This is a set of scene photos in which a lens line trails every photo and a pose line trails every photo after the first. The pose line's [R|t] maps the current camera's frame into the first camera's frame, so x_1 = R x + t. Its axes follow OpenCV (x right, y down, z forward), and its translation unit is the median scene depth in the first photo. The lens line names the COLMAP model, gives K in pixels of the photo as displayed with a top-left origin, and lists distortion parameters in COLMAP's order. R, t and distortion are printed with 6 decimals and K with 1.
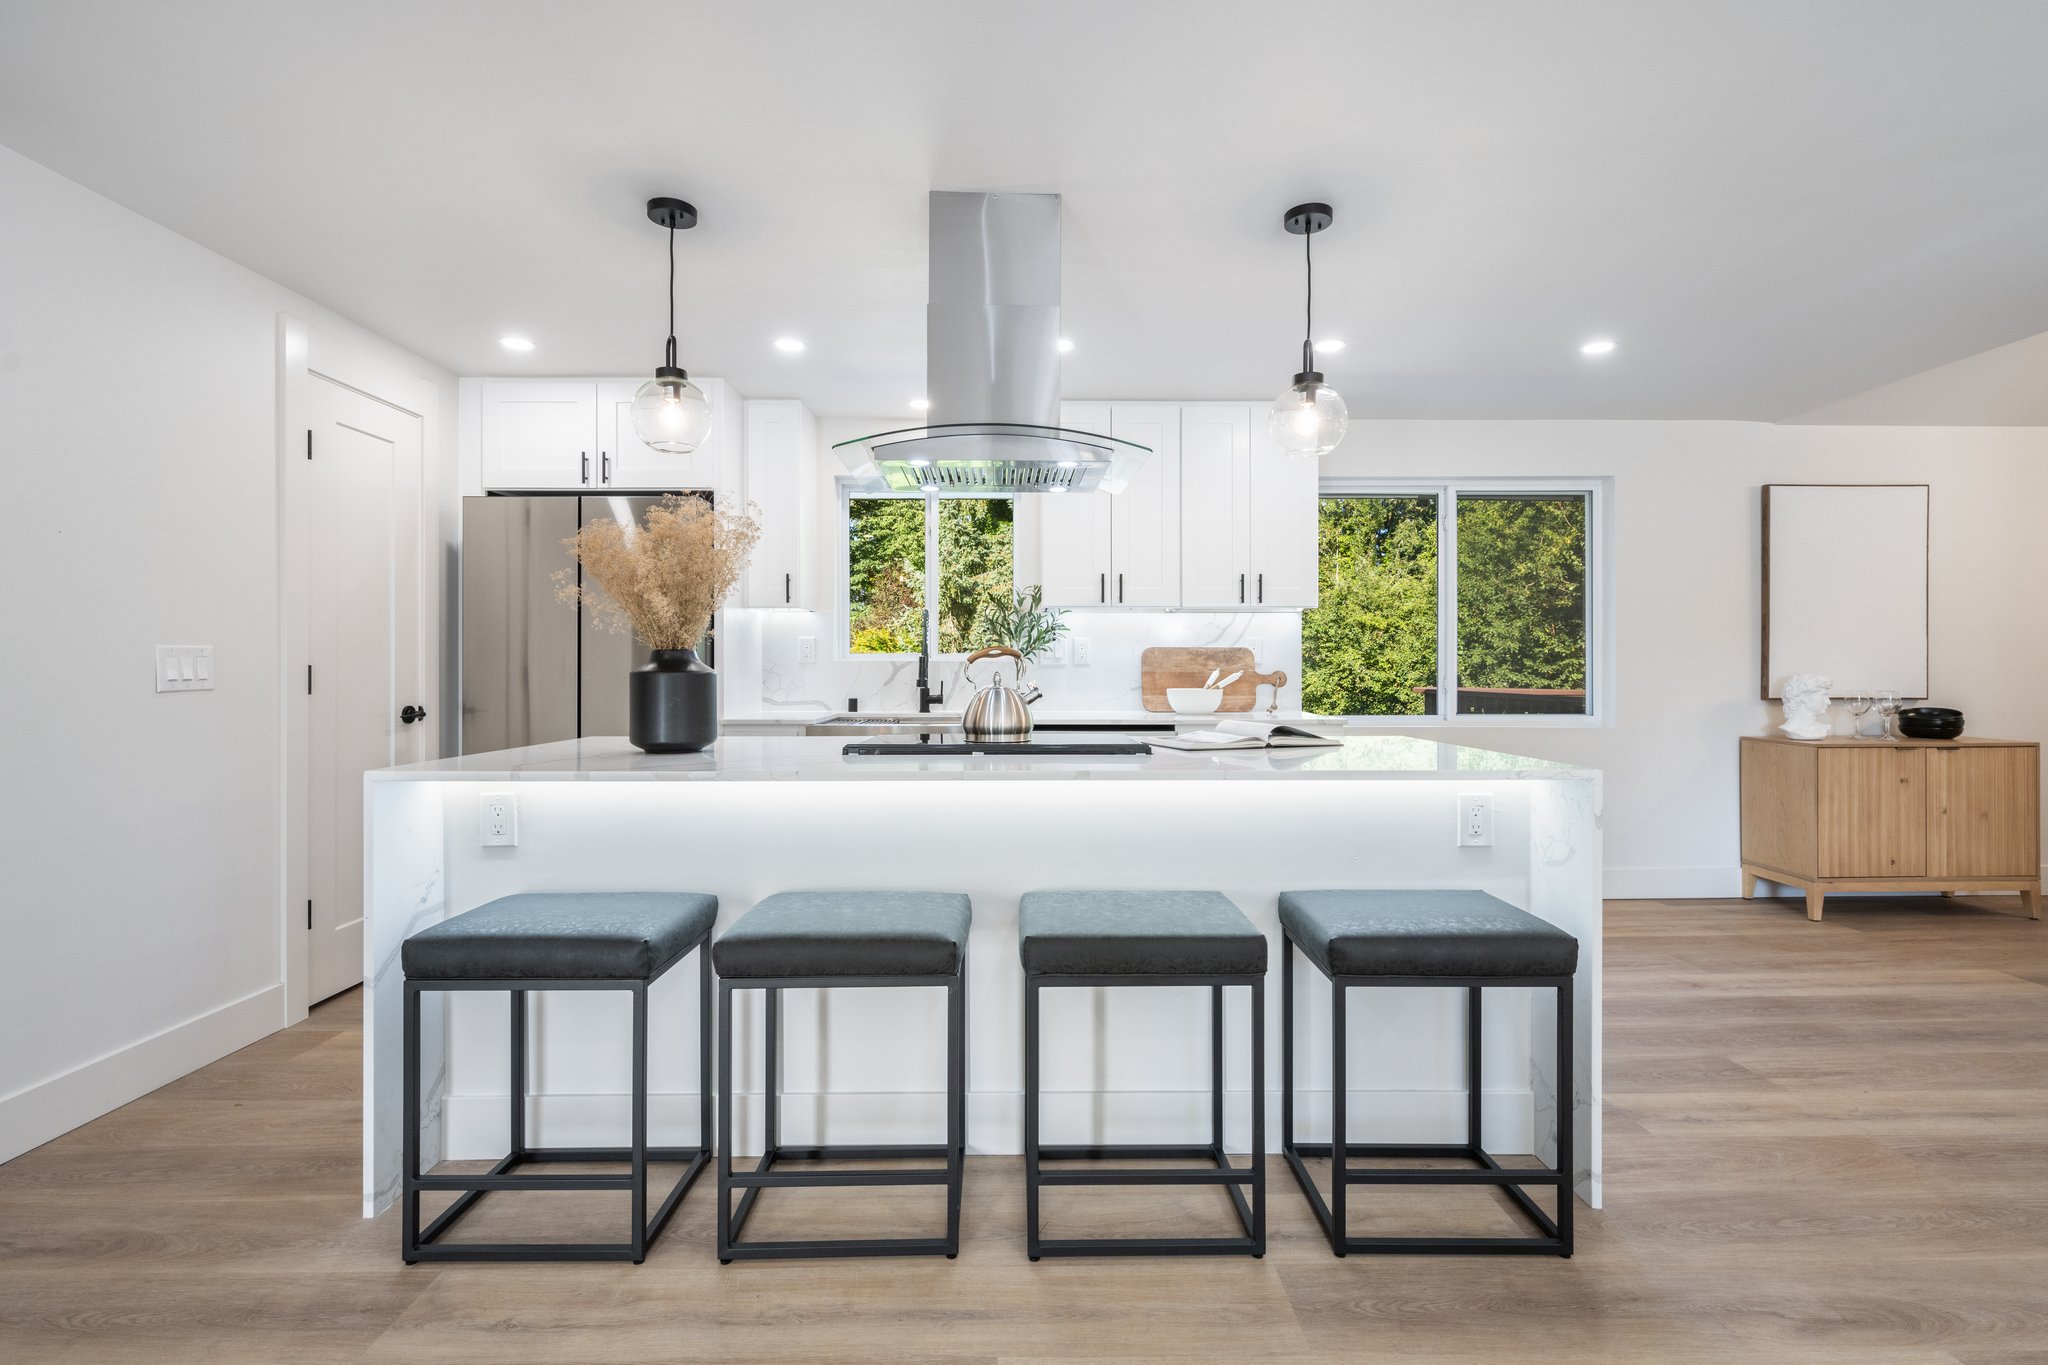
lens RADIAL K [[930.6, 0, 1026.5], [0, 930.6, 675.3], [0, 0, 1]] dist [0.002695, 0.000847]
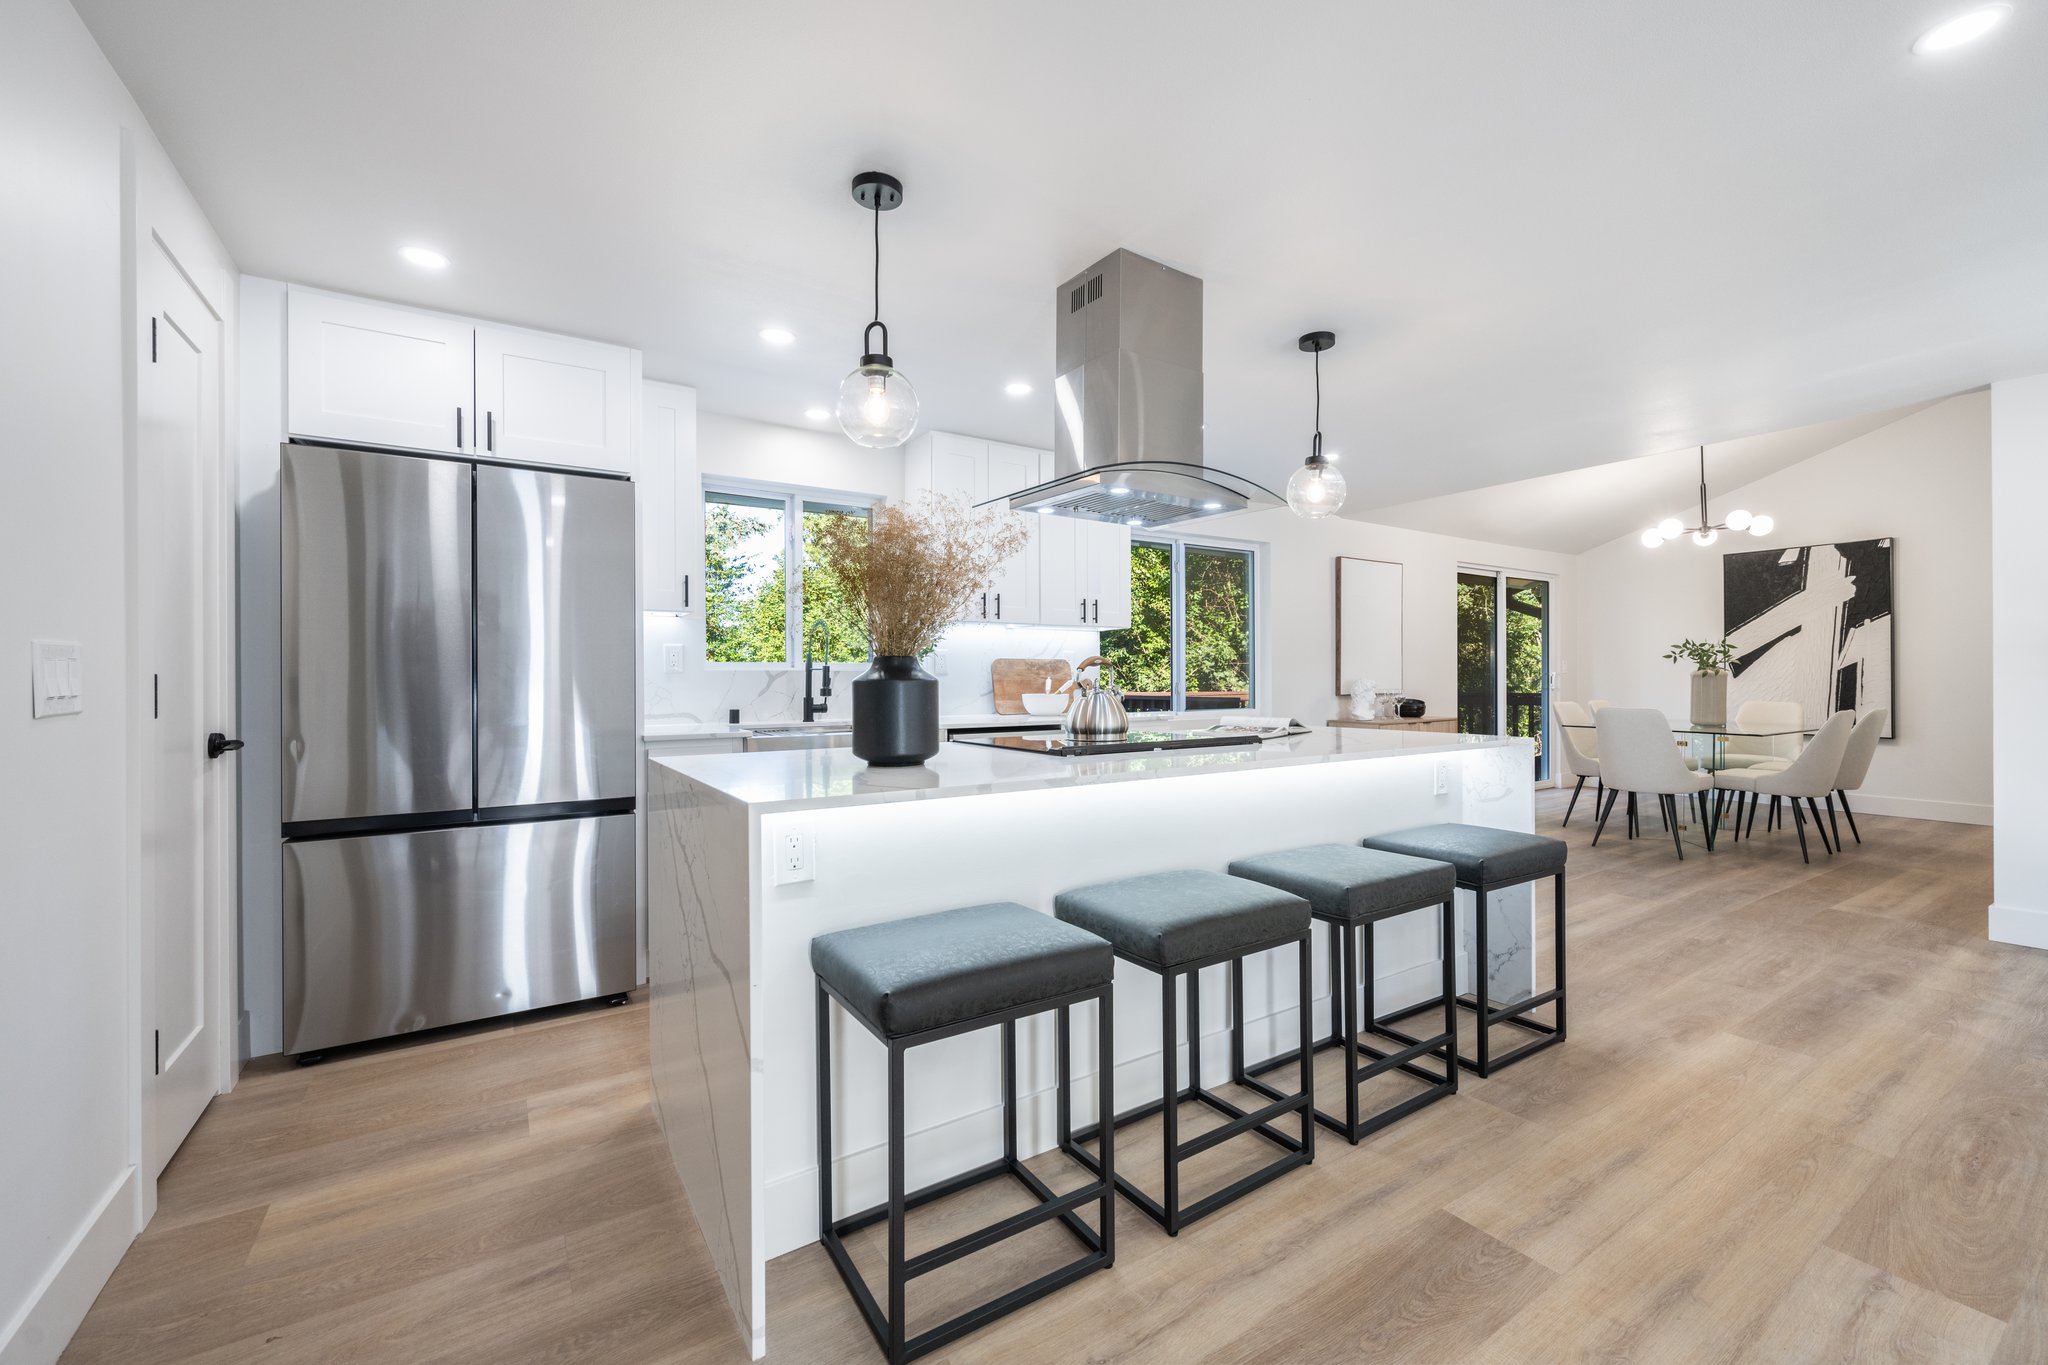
lens RADIAL K [[836.7, 0, 1029.3], [0, 836.7, 682.3], [0, 0, 1]] dist [0.000755, 0.000127]
pose [[0.841448, -0.006891, 0.540294, -0.495076], [0.008786, 0.999961, -0.000929, 0.000675], [-0.540266, 0.005529, 0.841476, 0.145090]]
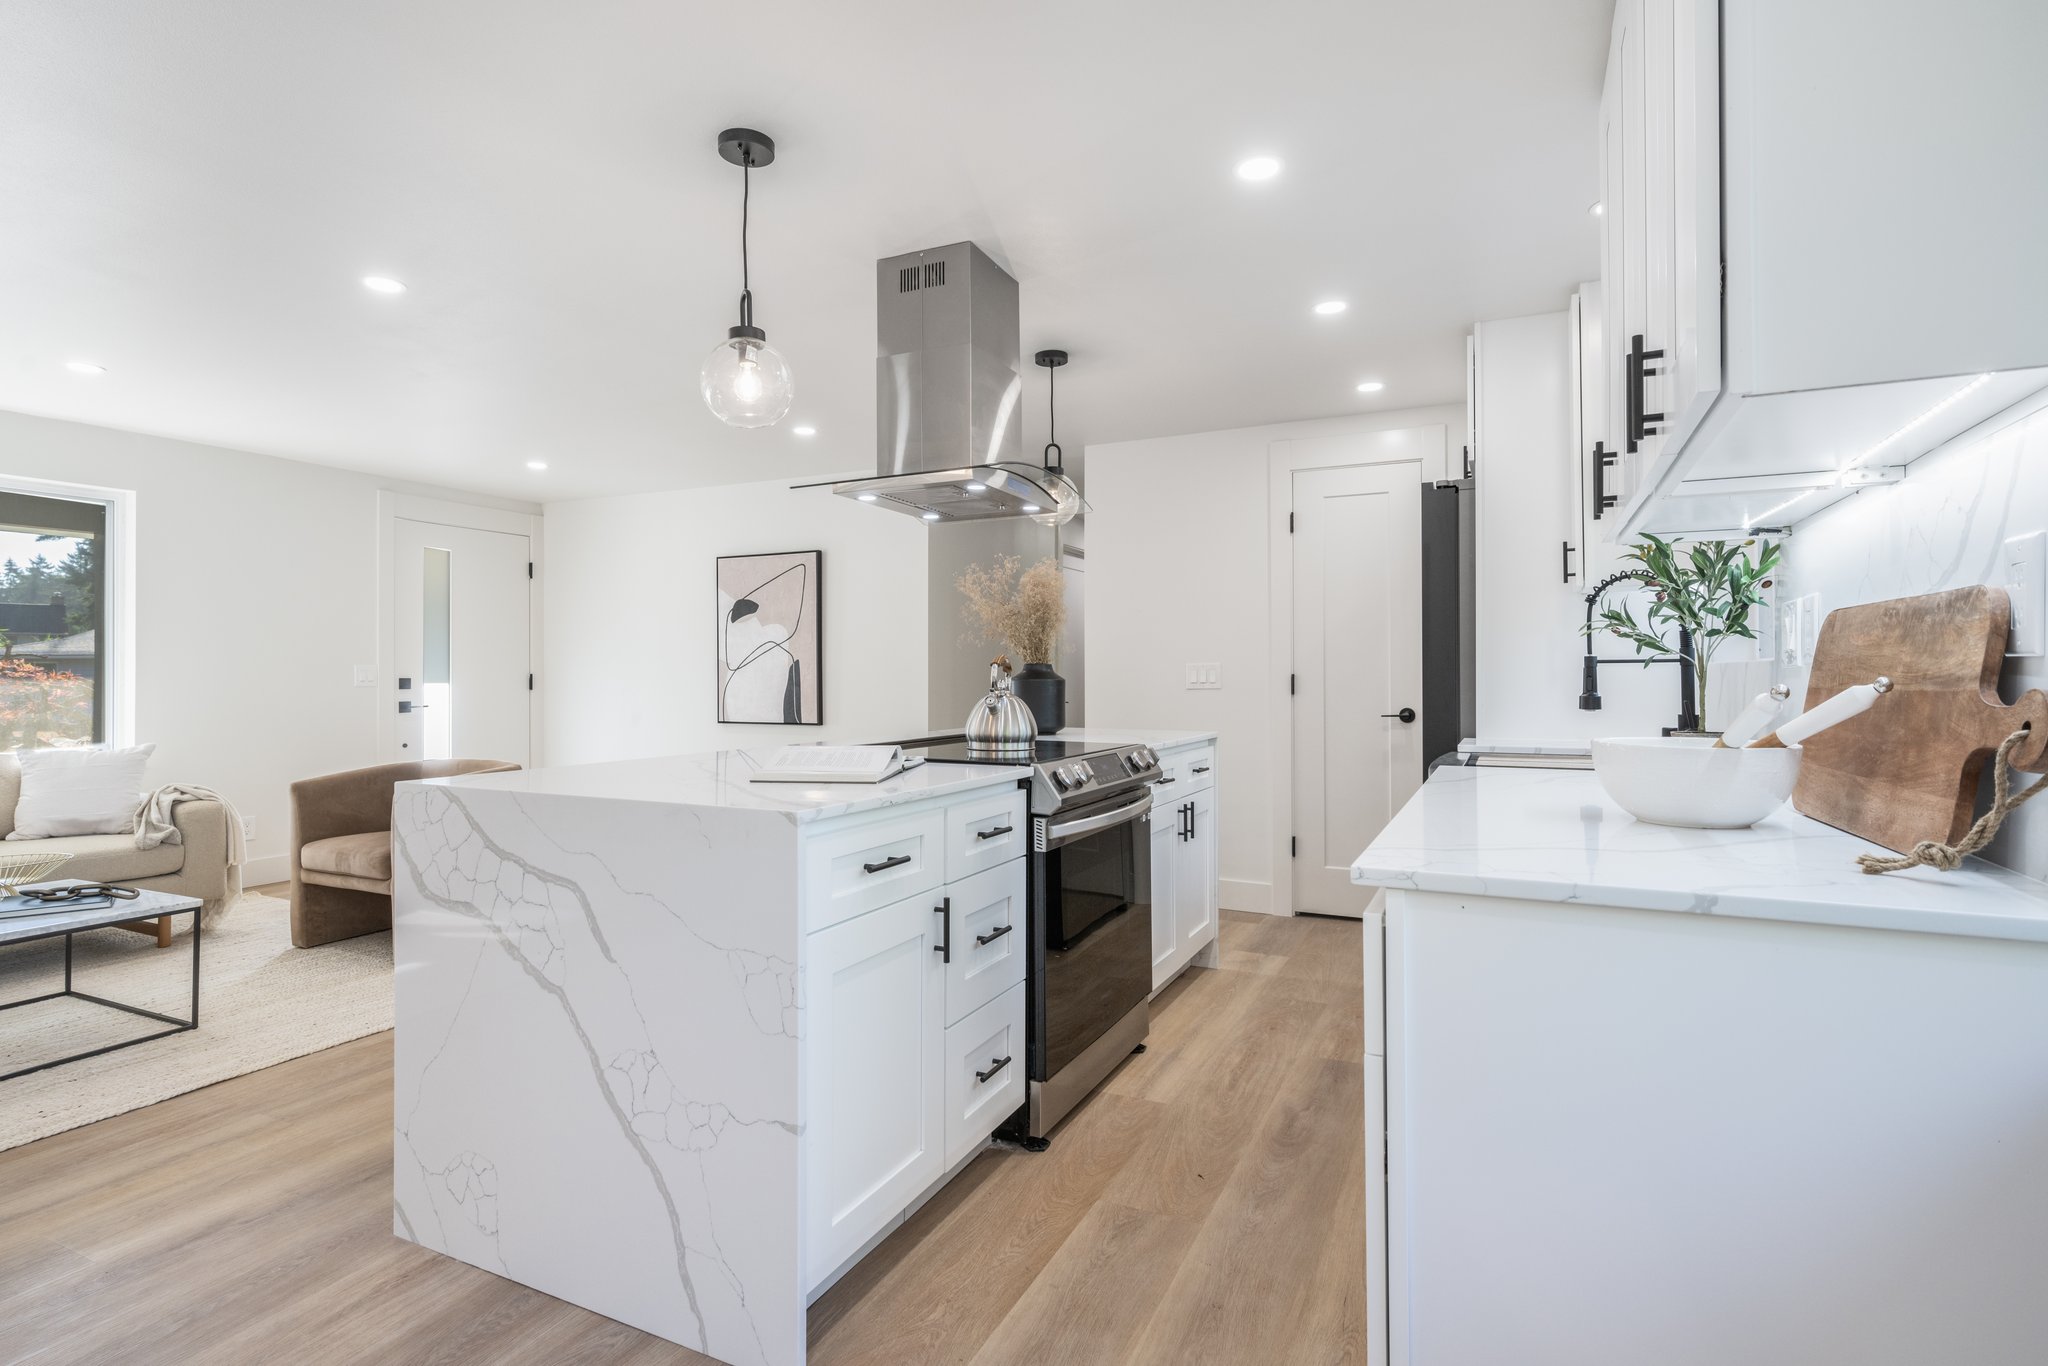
lens RADIAL K [[1006.0, 0, 1024.0], [0, 1006.0, 676.5], [0, 0, 1]] dist [0.001188, 0.000329]
pose [[-0.442147, 0.000153, -0.896942, 0.707414], [-0.006396, 0.999974, 0.003324, -0.008605], [0.896920, 0.007206, -0.442135, 1.143281]]
